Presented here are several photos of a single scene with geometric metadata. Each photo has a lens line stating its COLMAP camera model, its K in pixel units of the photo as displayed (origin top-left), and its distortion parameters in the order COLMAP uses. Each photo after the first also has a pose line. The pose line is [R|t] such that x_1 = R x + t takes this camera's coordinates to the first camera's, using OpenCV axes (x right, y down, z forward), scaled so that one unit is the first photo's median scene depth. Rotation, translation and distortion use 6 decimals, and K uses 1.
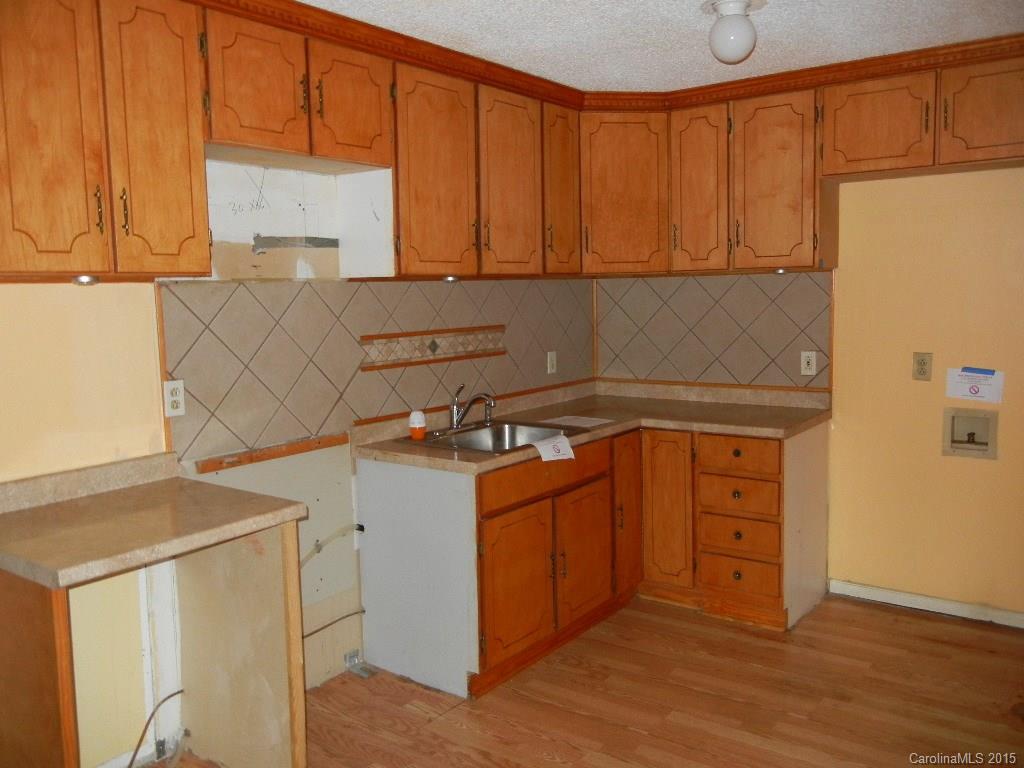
lens RADIAL K [[887.8, 0, 512.0], [0, 887.8, 377.6], [0, 0, 1]] dist [0.013769, 0.010971]
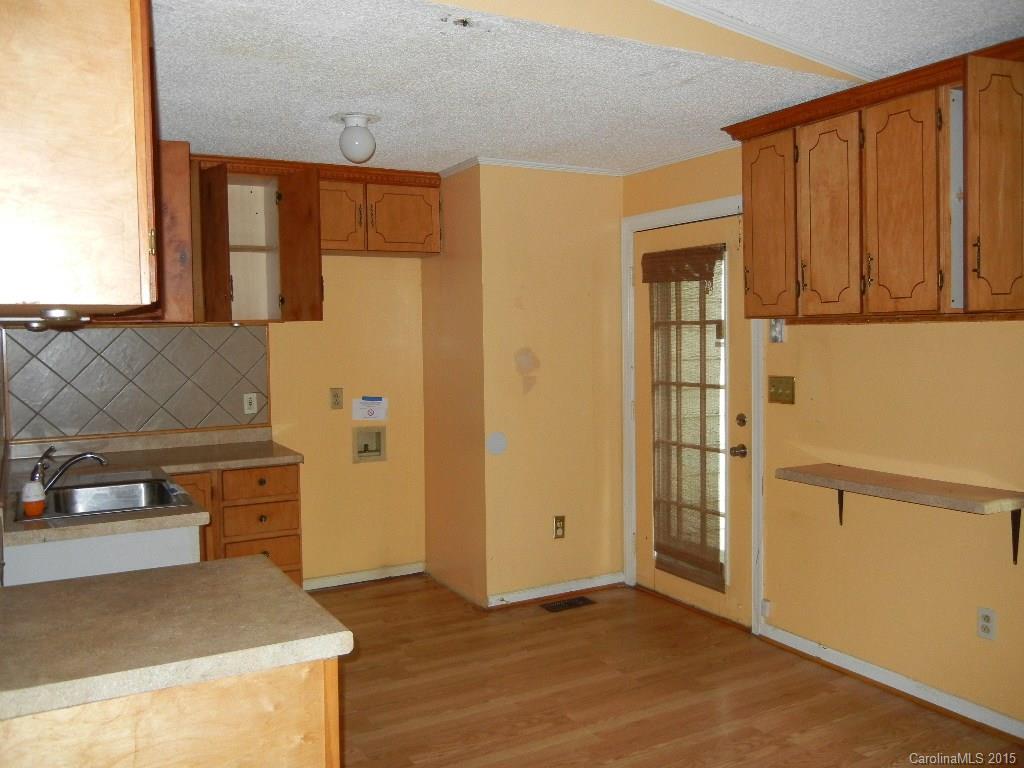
lens RADIAL K [[887.8, 0, 511.7], [0, 887.8, 386.0], [0, 0, 1]] dist [0.013769, 0.010971]
pose [[0.422239, -0.044533, 0.905390, -0.625126], [0.095794, 0.995392, 0.004285, -0.011880], [-0.901409, 0.084922, 0.424559, 0.209994]]
